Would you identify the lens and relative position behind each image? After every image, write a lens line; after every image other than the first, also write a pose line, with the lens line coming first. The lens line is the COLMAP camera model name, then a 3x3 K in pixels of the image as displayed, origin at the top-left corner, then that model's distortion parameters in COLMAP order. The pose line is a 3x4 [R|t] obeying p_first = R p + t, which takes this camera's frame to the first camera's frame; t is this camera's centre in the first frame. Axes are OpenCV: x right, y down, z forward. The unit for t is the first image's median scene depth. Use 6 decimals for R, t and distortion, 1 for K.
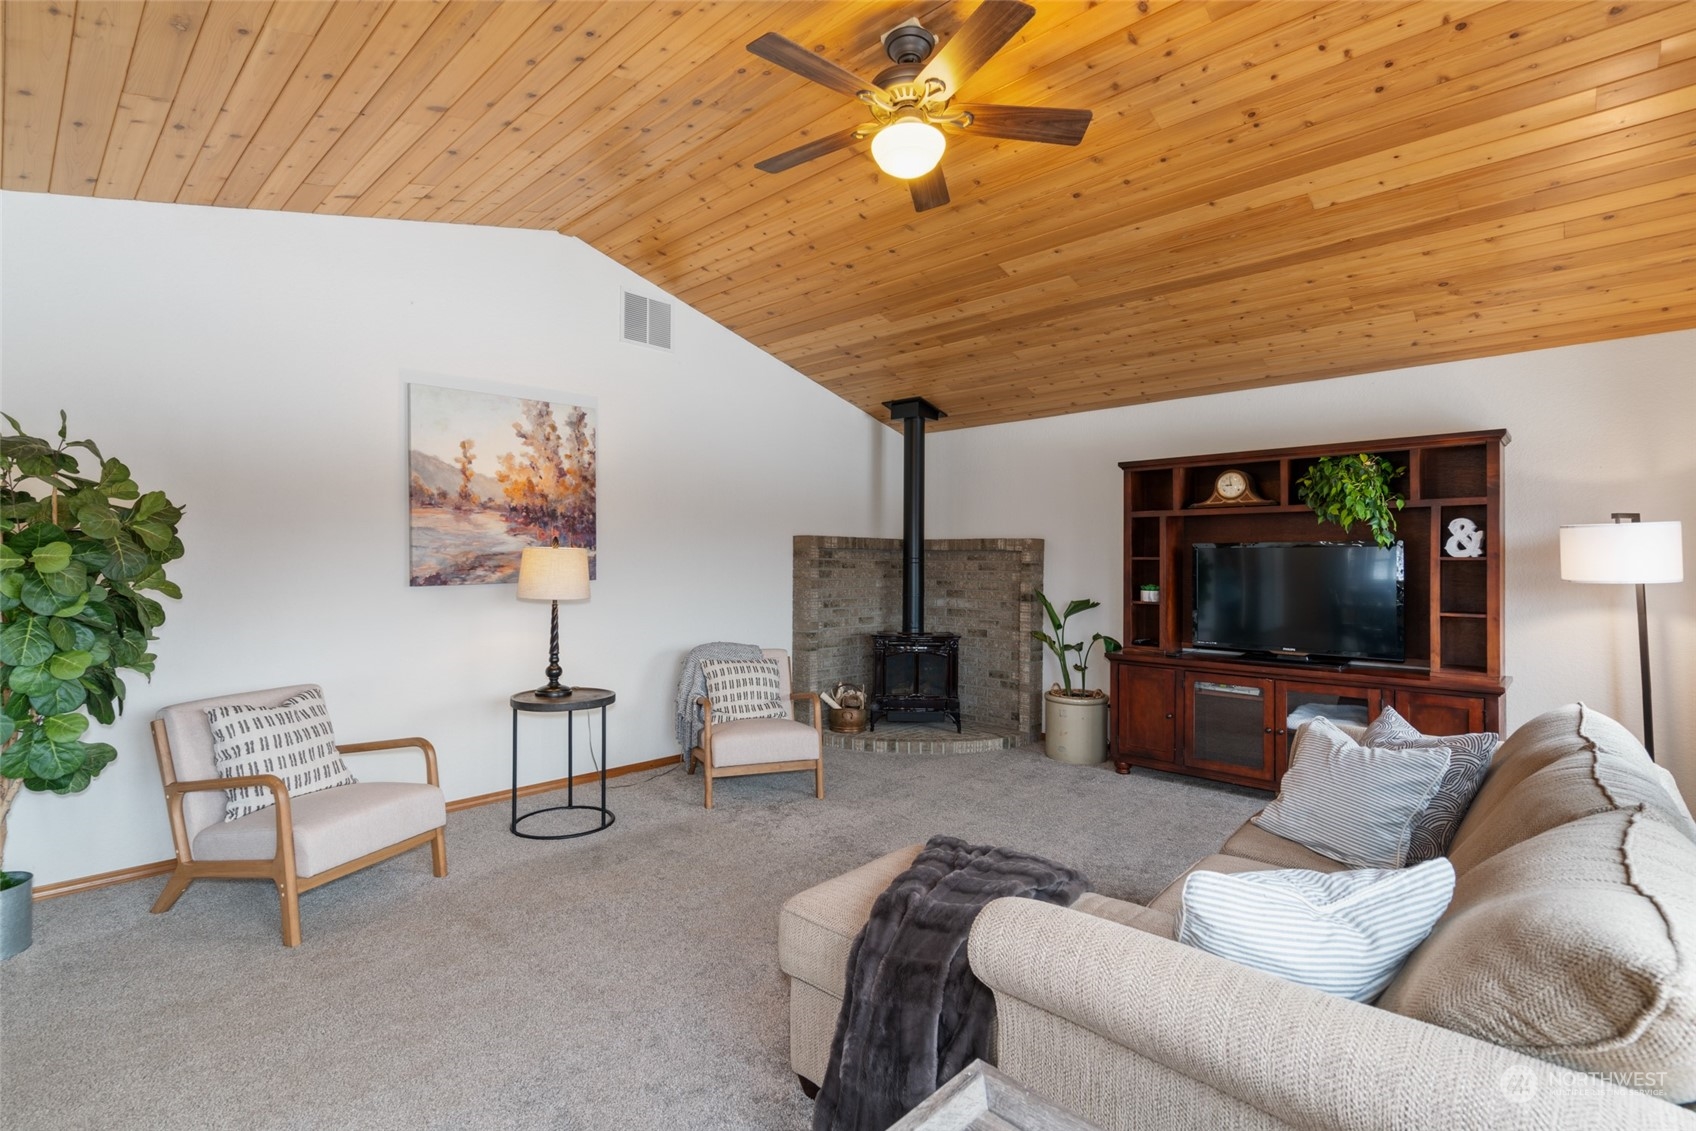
lens RADIAL K [[789.7, 0, 837.7], [0, 789.7, 560.3], [0, 0, 1]] dist [0.002380, 0.000209]
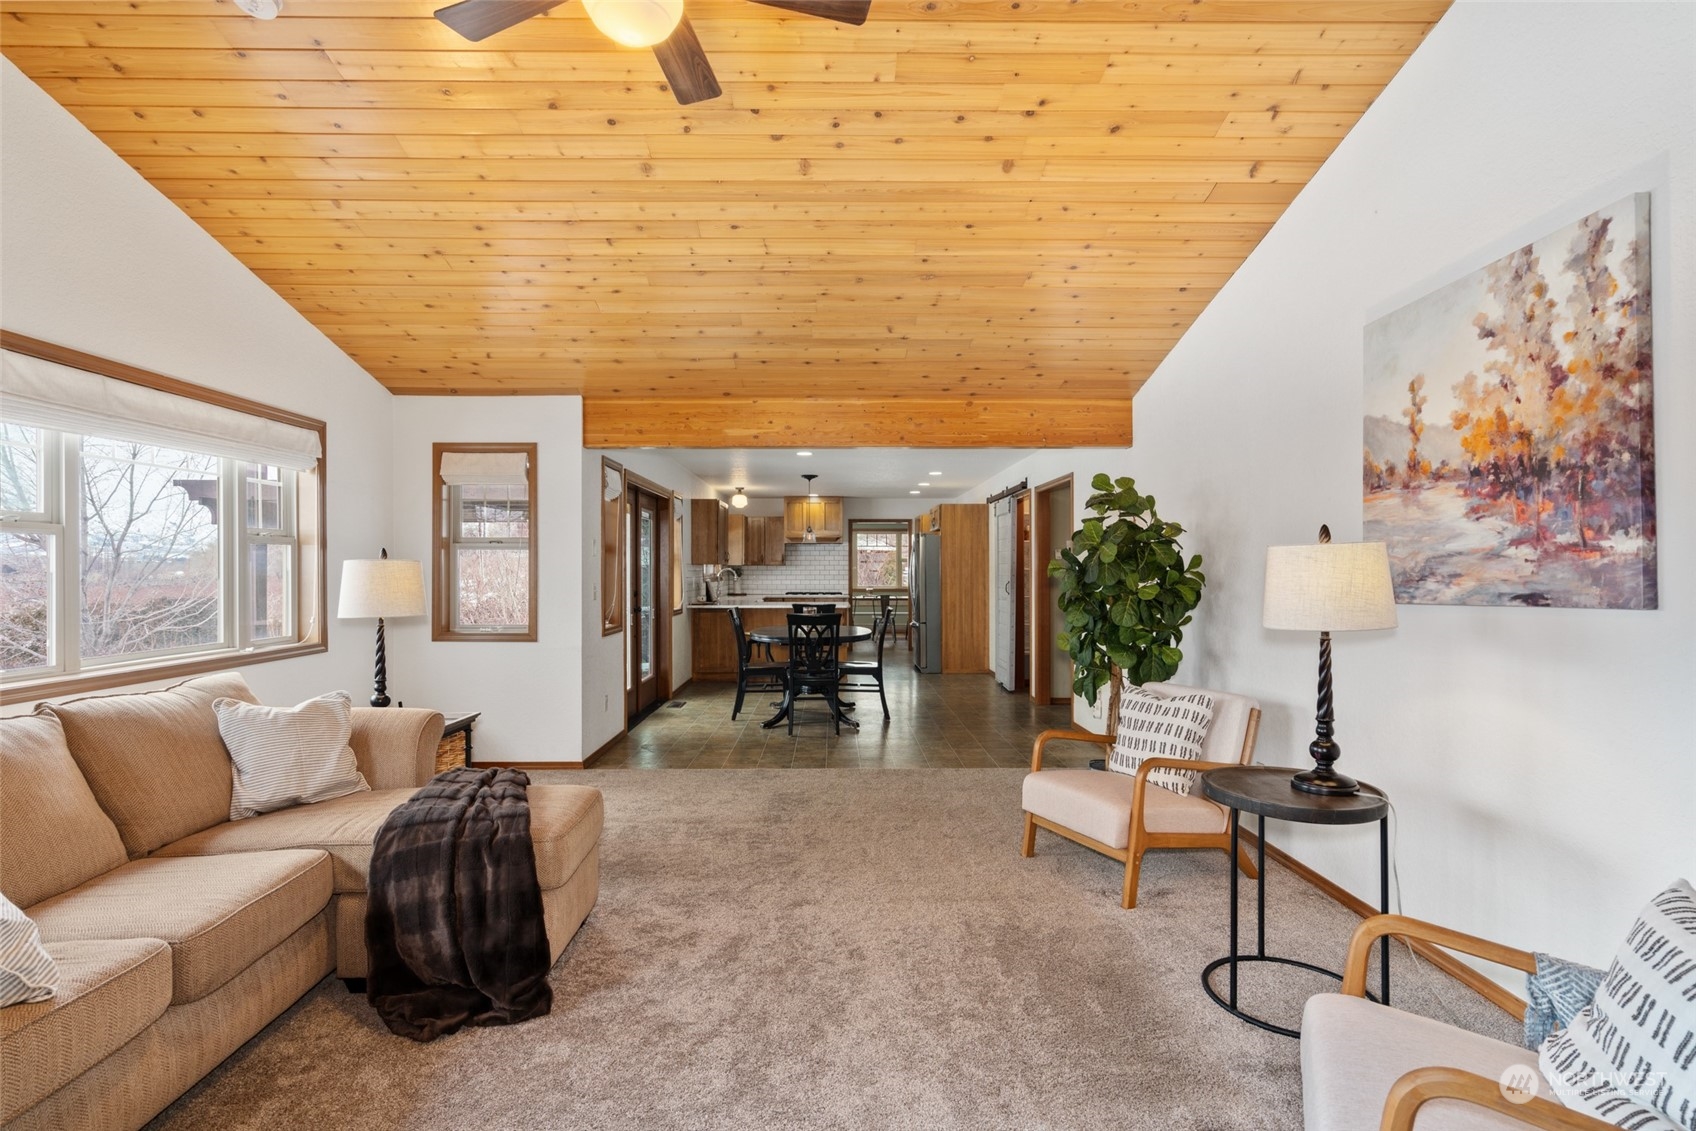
lens RADIAL K [[825.9, 0, 841.4], [0, 825.9, 570.6], [0, 0, 1]] dist [-0.000360, 0.000090]
pose [[-0.720334, -0.001759, -0.693626, 0.332466], [0.008622, 0.999897, -0.011490, 0.007594], [0.693574, -0.014257, -0.720244, 1.174377]]
